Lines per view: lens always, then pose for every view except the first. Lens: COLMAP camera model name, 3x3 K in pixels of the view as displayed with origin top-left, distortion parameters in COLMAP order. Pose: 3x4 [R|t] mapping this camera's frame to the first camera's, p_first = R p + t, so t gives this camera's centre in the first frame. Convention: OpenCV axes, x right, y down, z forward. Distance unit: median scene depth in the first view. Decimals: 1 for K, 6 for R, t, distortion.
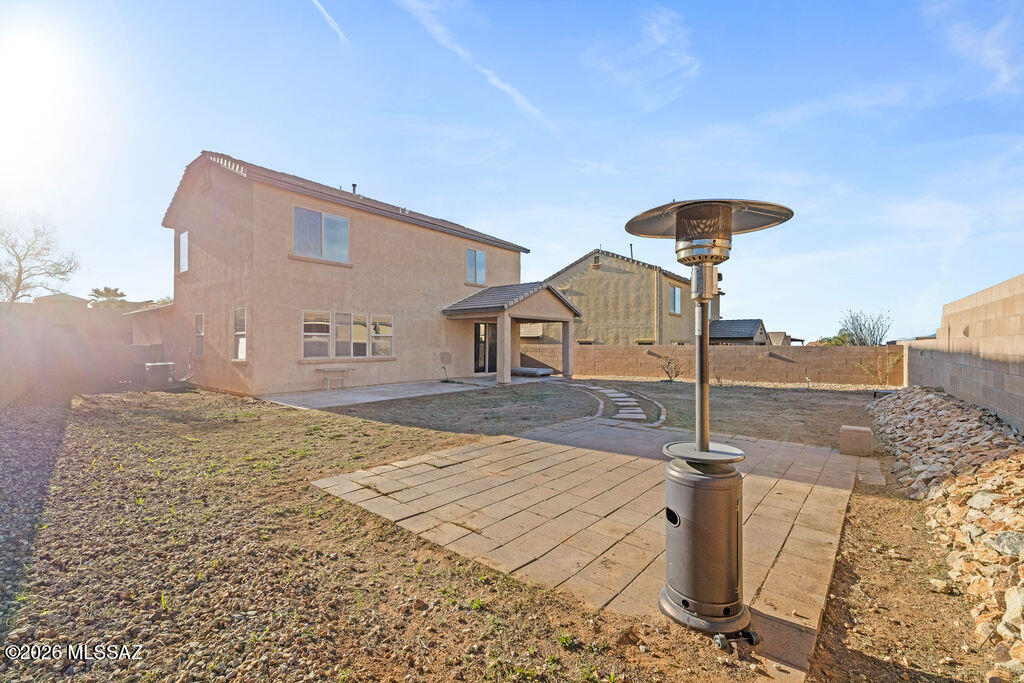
lens RADIAL K [[432.7, 0, 512.0], [0, 432.7, 344.6], [0, 0, 1]] dist [0.000357, -0.000204]
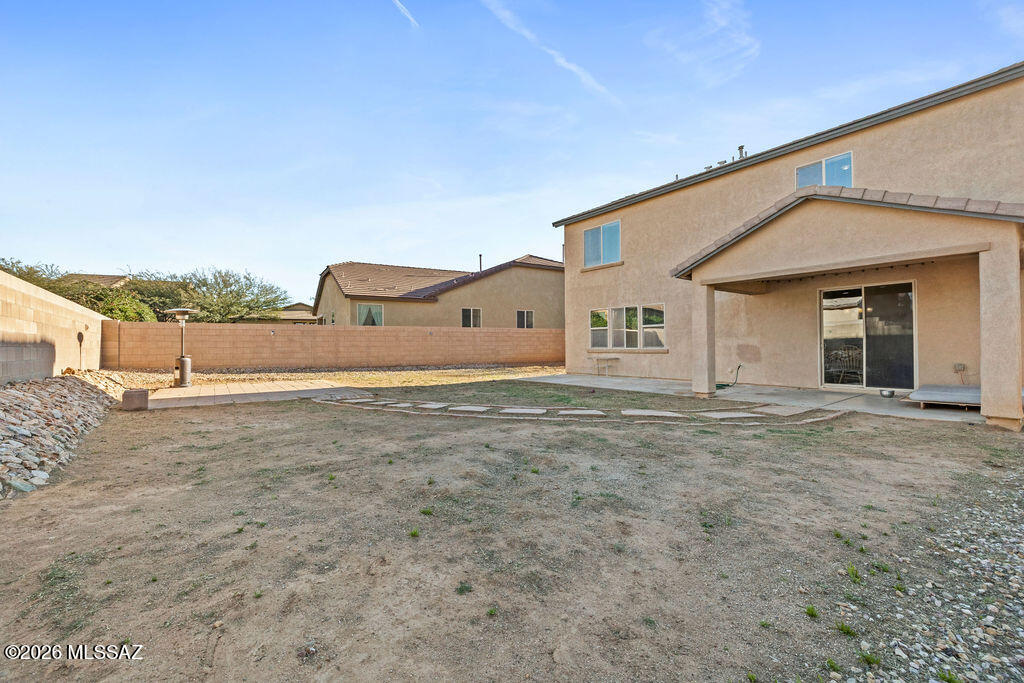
lens RADIAL K [[432.7, 0, 512.0], [0, 432.7, 344.6], [0, 0, 1]] dist [0.000357, -0.000204]
pose [[-0.263135, -0.003558, -0.964752, 0.742689], [0.002490, 0.999987, -0.004367, 0.024663], [0.964756, -0.003551, -0.263123, 1.035209]]
